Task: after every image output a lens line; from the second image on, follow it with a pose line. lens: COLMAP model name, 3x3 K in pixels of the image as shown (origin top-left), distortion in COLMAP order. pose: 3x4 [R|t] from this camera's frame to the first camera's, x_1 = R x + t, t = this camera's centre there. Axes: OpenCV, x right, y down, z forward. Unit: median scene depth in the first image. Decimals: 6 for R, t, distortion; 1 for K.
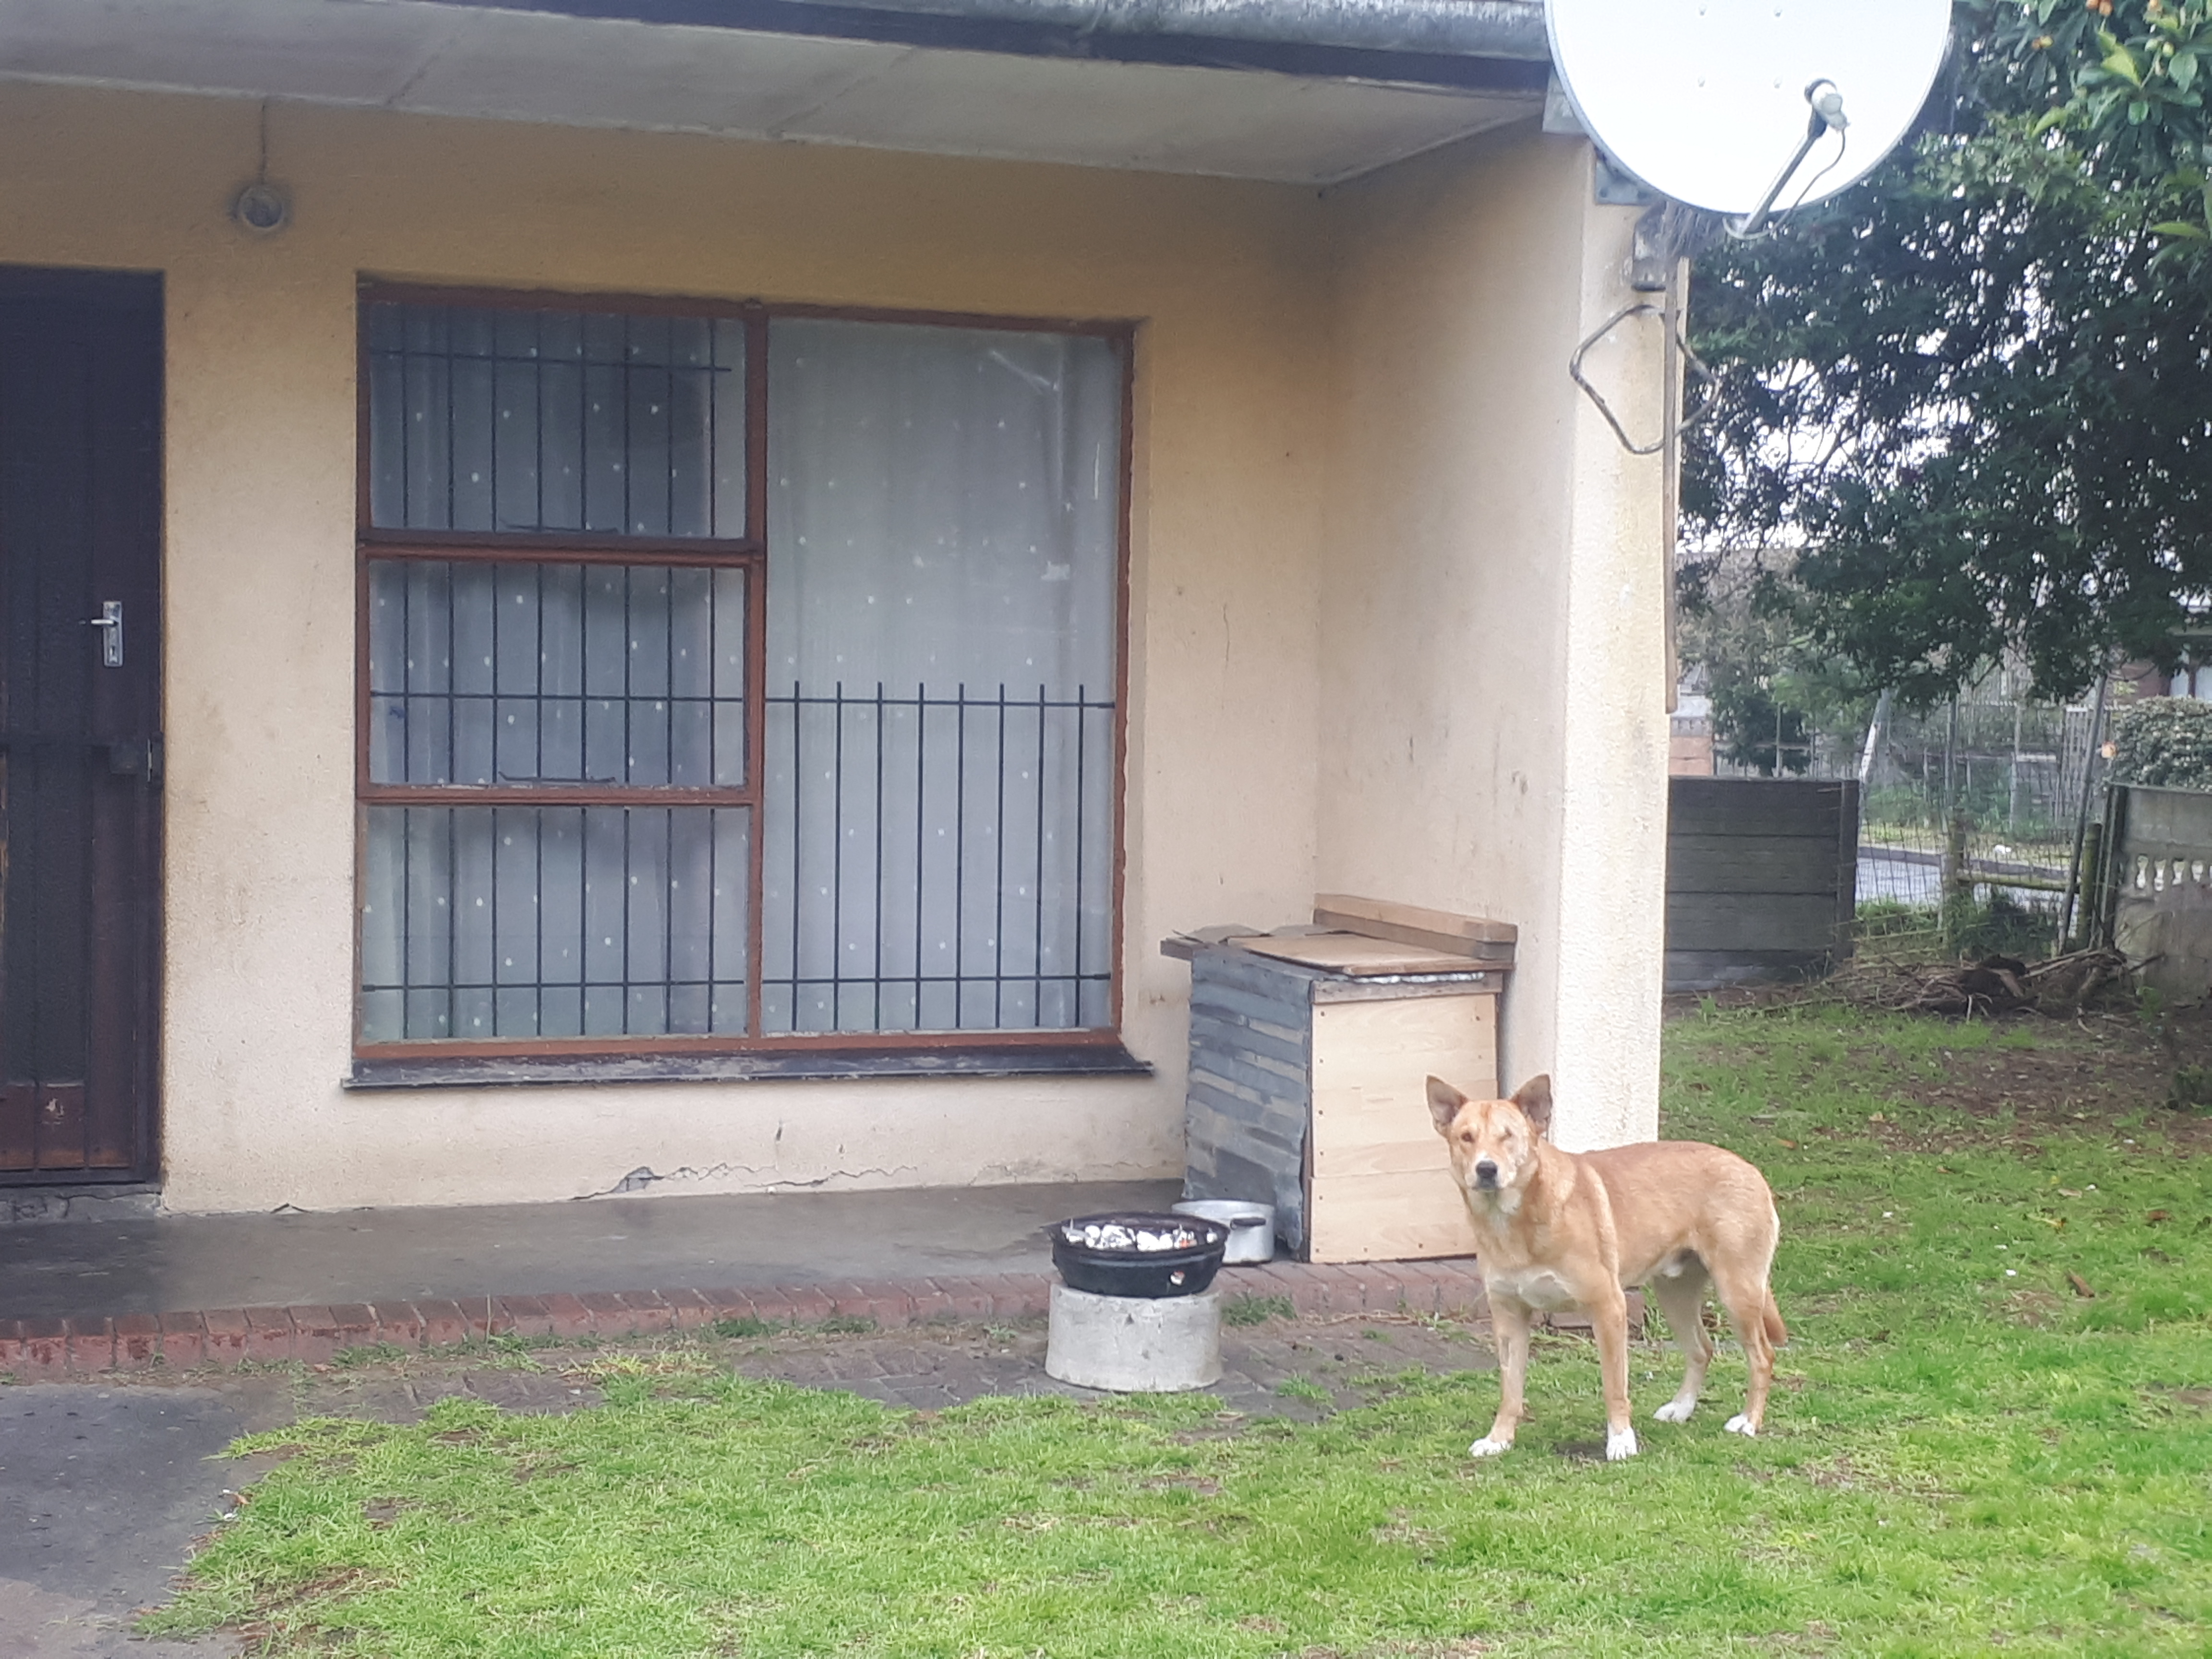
lens RADIAL K [[3537.9, 0, 1114.4], [0, 3537.9, 864.4], [0, 0, 1]] dist [0.186055, -0.602230]
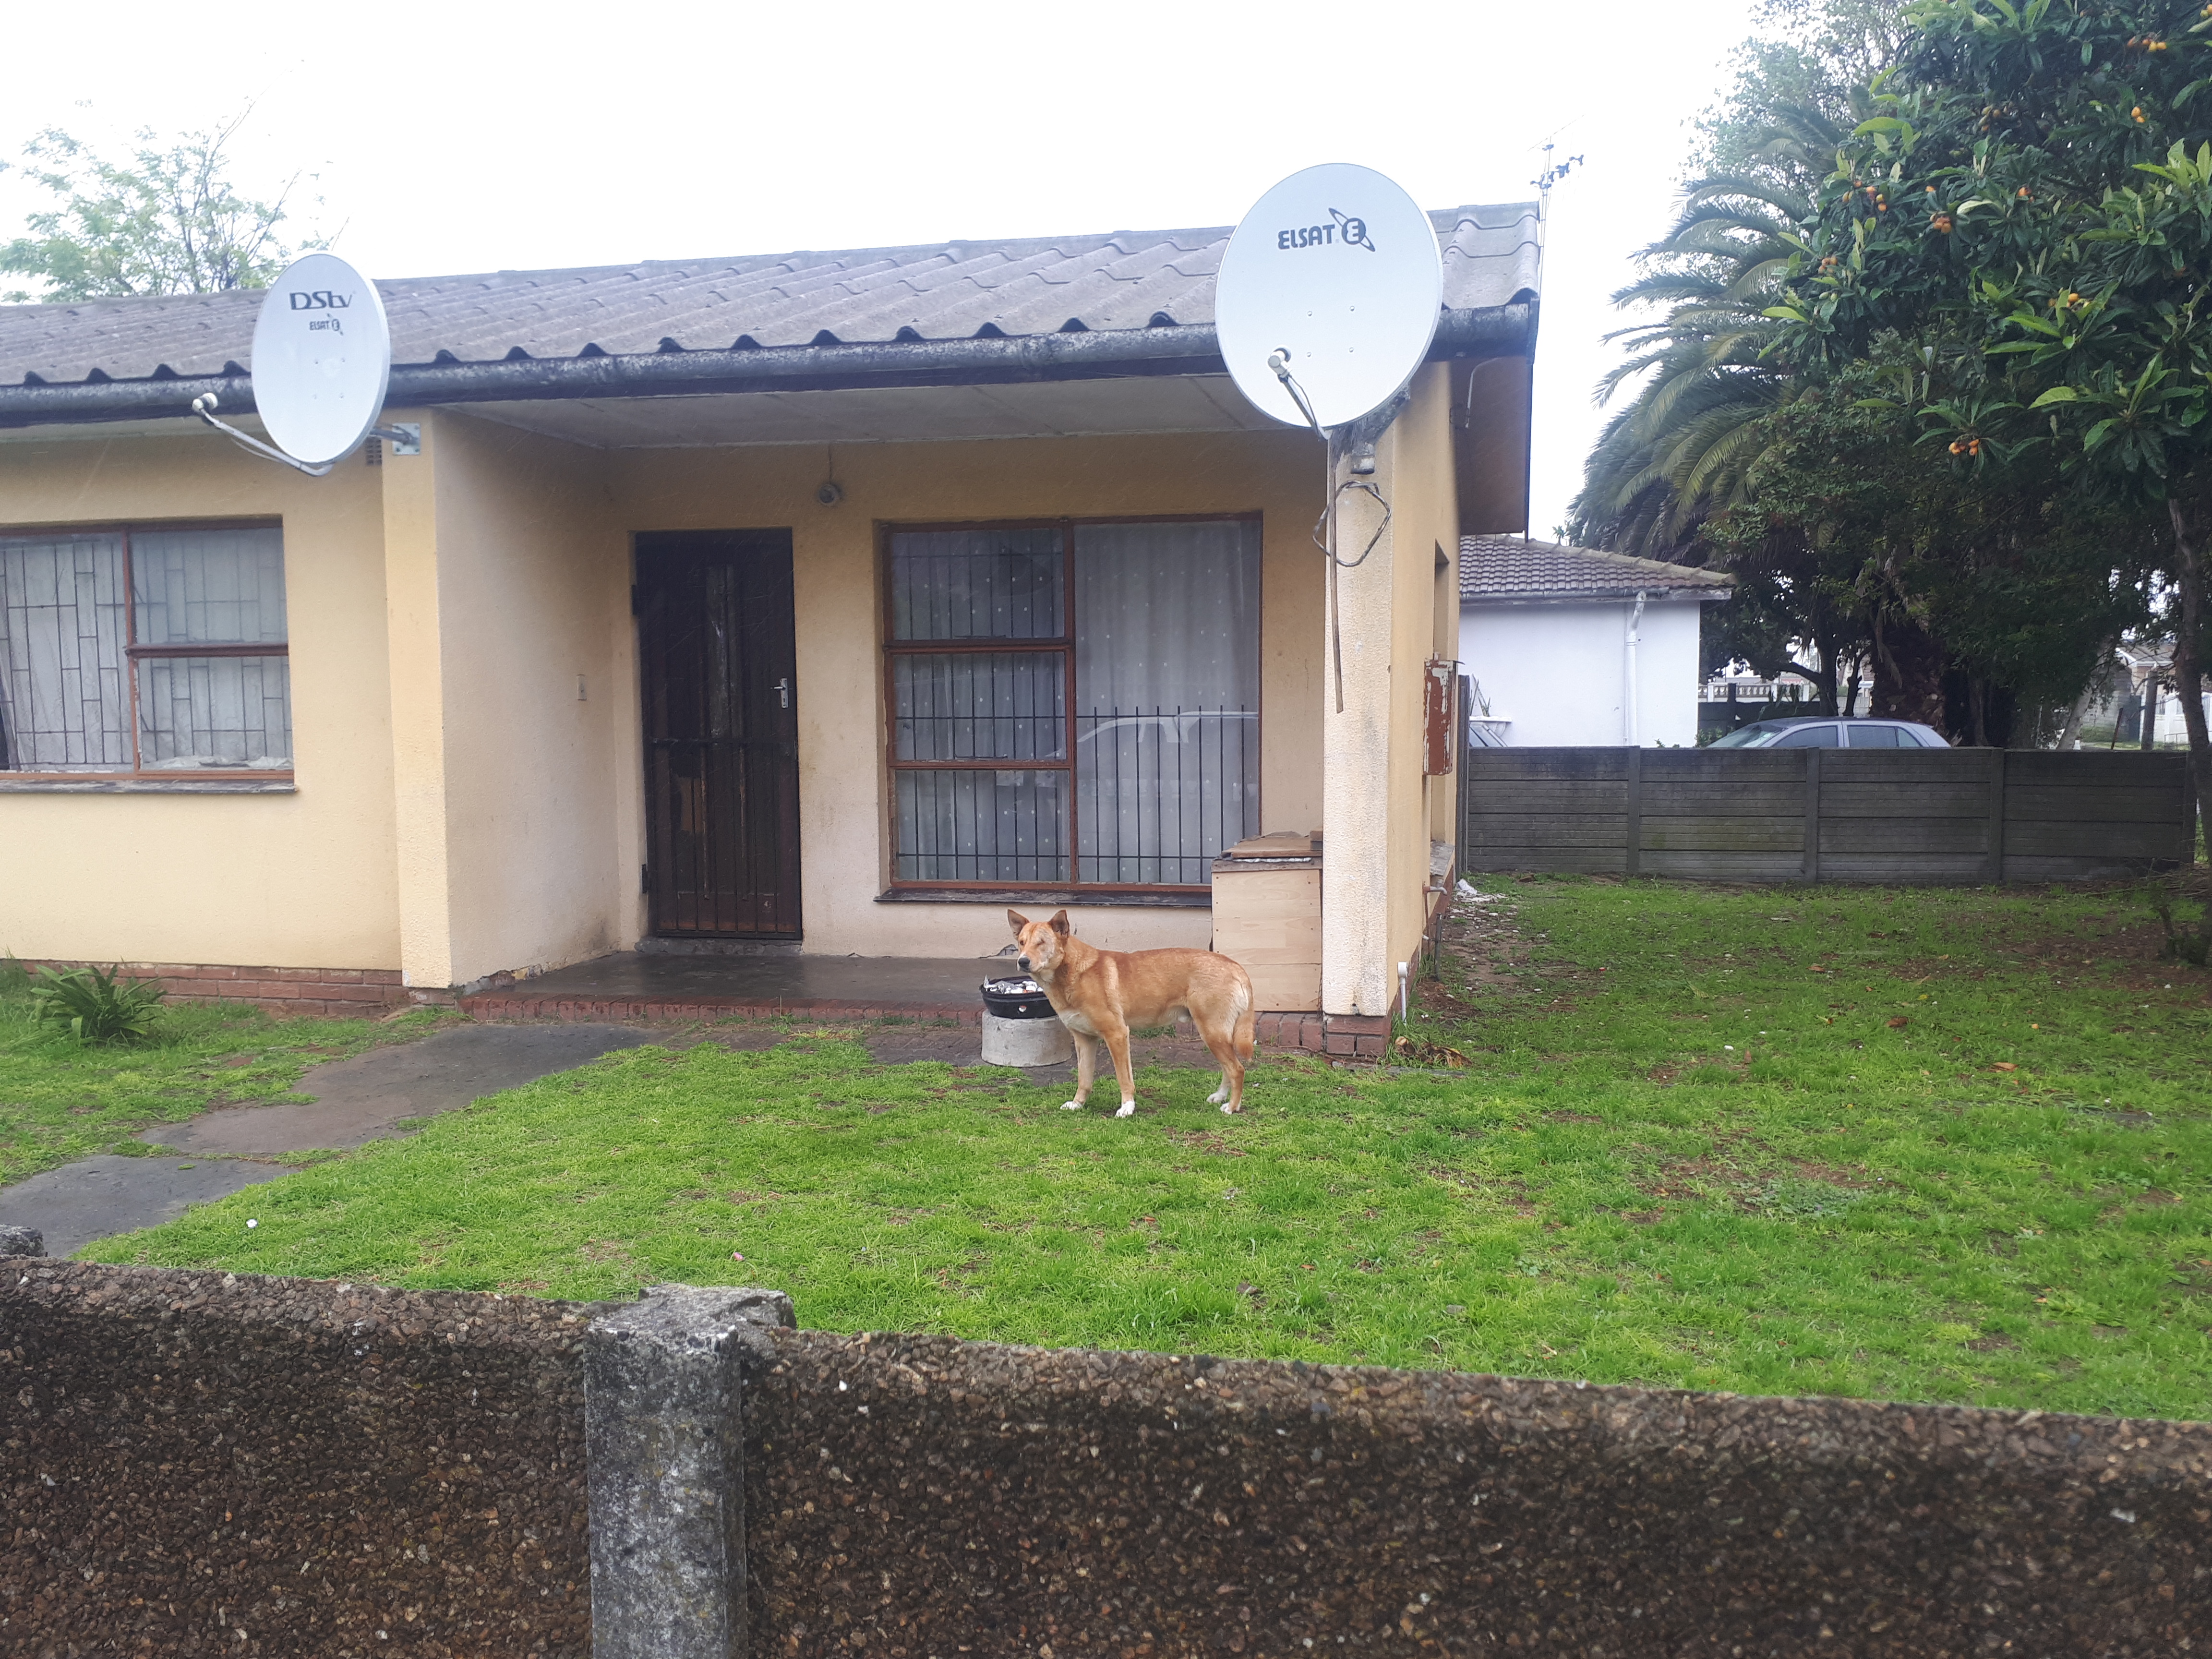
lens RADIAL K [[1770.9, 0, 1108.5], [0, 1770.9, 861.1], [0, 0, 1]] dist [0.075279, -0.126668]
pose [[0.856732, 0.021875, -0.515298, 0.449260], [-0.005037, 0.999407, 0.034052, 0.001571], [0.515738, -0.026578, 0.856334, 0.155741]]
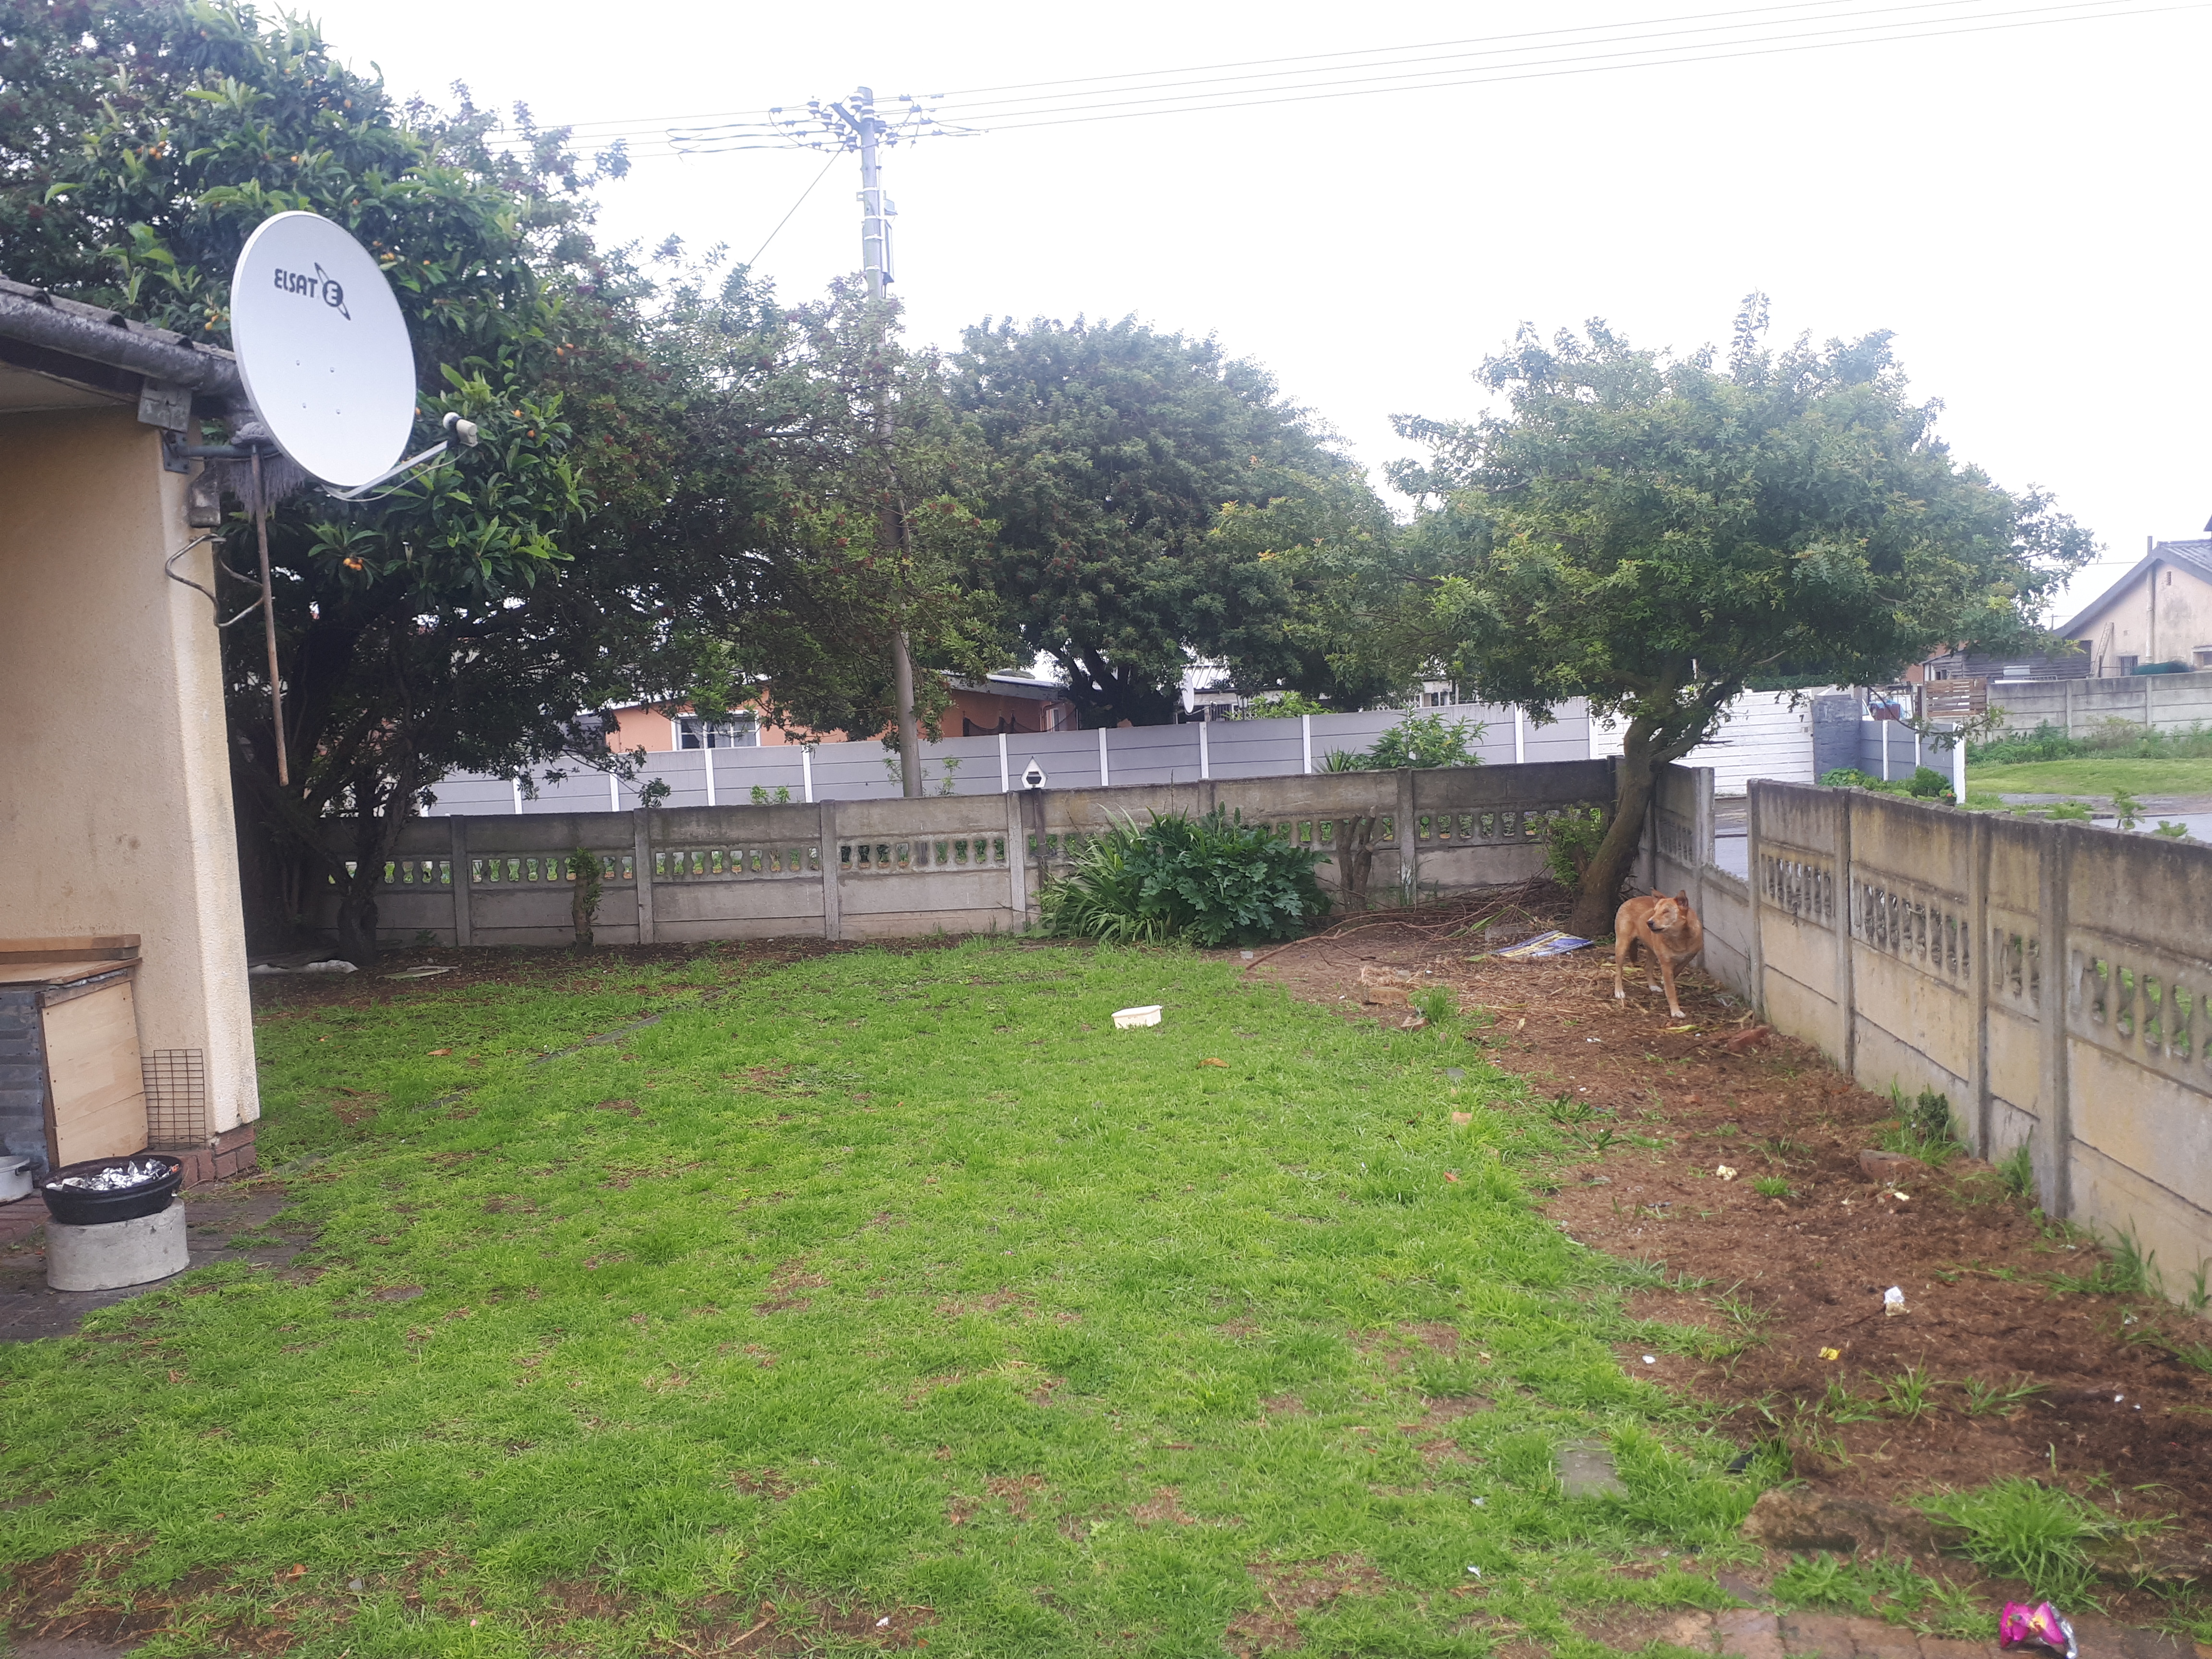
lens RADIAL K [[1761.6, 0, 1109.4], [0, 1761.6, 862.5], [0, 0, 1]] dist [0.100363, -0.180605]
pose [[0.421463, -0.116818, 0.899290, -0.374700], [0.104410, 0.991324, 0.079840, -0.029899], [-0.900815, 0.060245, 0.430003, 0.264304]]
